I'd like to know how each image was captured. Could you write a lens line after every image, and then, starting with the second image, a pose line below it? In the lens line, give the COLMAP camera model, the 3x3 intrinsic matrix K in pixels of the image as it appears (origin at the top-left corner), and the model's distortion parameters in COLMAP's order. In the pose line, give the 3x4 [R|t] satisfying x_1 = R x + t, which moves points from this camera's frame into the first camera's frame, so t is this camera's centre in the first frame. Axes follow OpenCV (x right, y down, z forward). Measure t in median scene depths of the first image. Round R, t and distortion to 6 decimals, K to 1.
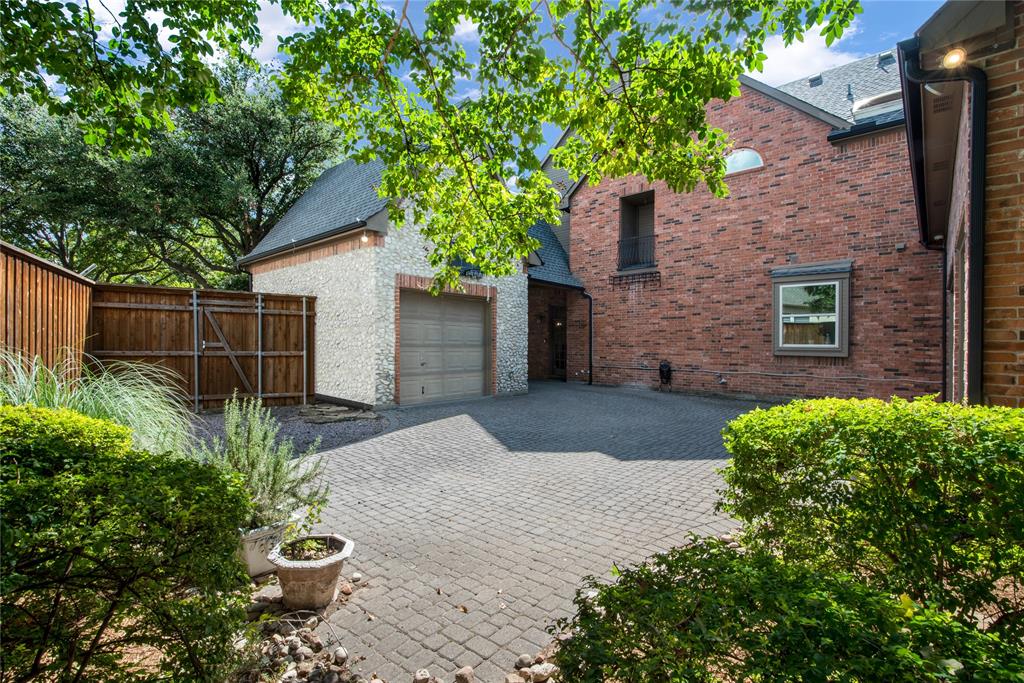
lens RADIAL K [[474.3, 0, 517.5], [0, 474.3, 349.9], [0, 0, 1]] dist [0.005669, -0.000217]
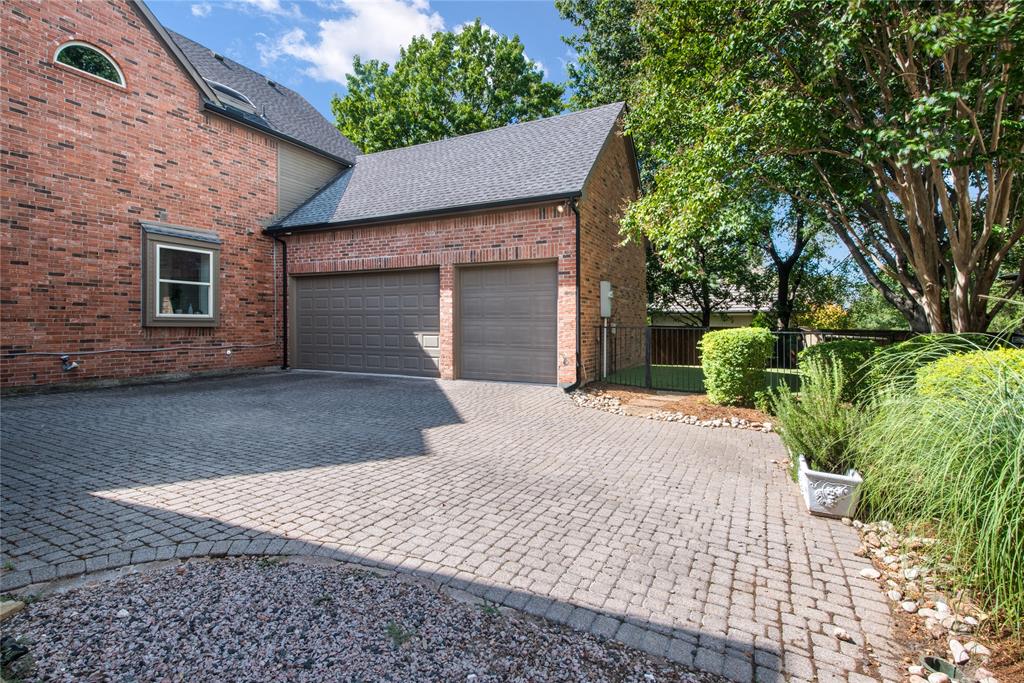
lens RADIAL K [[474.3, 0, 525.3], [0, 474.3, 315.7], [0, 0, 1]] dist [0.005669, -0.000217]
pose [[-0.266696, 0.006204, 0.963761, -0.426165], [0.004137, 0.999977, -0.005293, -0.000582], [-0.963772, 0.002575, -0.266716, 0.573399]]
